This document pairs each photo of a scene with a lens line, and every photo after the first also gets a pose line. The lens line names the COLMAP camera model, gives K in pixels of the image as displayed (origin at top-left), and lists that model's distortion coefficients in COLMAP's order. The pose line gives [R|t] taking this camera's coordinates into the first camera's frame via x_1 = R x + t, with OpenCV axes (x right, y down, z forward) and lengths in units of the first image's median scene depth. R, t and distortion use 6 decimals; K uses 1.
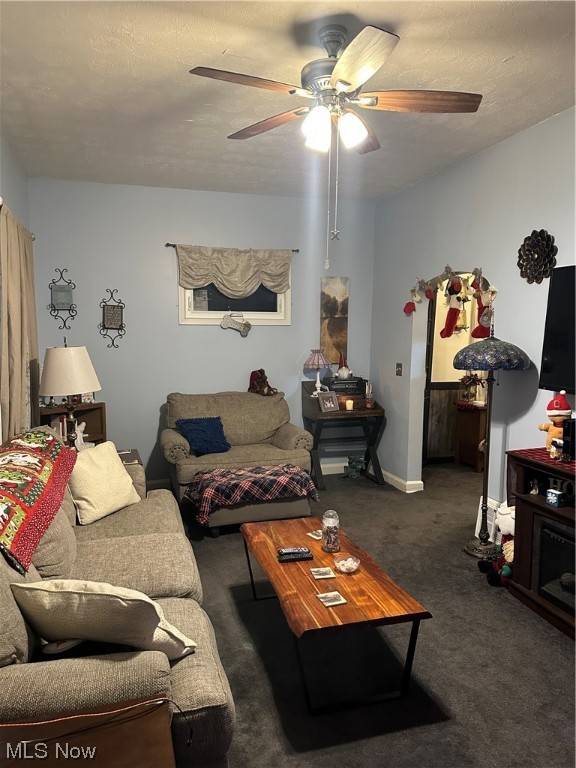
lens RADIAL K [[539.1, 0, 267.0], [0, 539.1, 356.2], [0, 0, 1]] dist [0.084268, -0.082885]
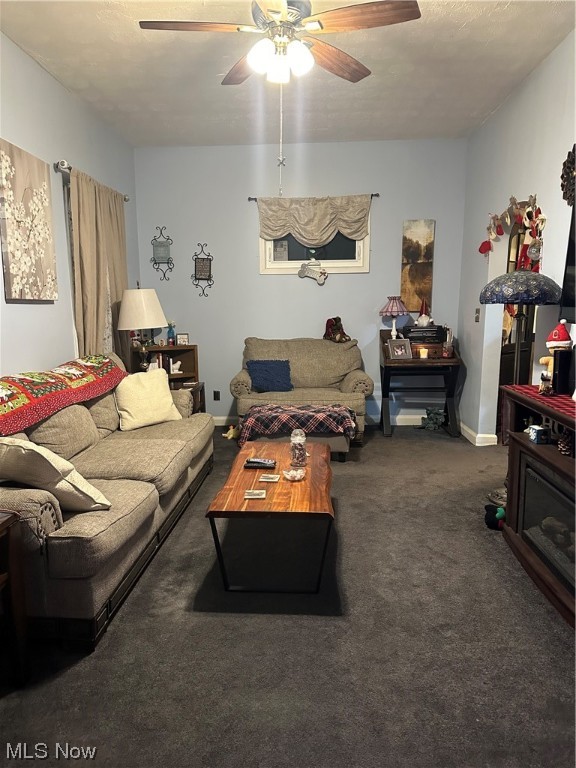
lens RADIAL K [[539.1, 0, 257.0], [0, 539.1, 349.6], [0, 0, 1]] dist [0.084268, -0.082885]
pose [[0.936693, 0.025479, -0.349225, 0.274976], [-0.009545, 0.998836, 0.047272, 0.052917], [0.350023, -0.040946, 0.935846, -0.010837]]
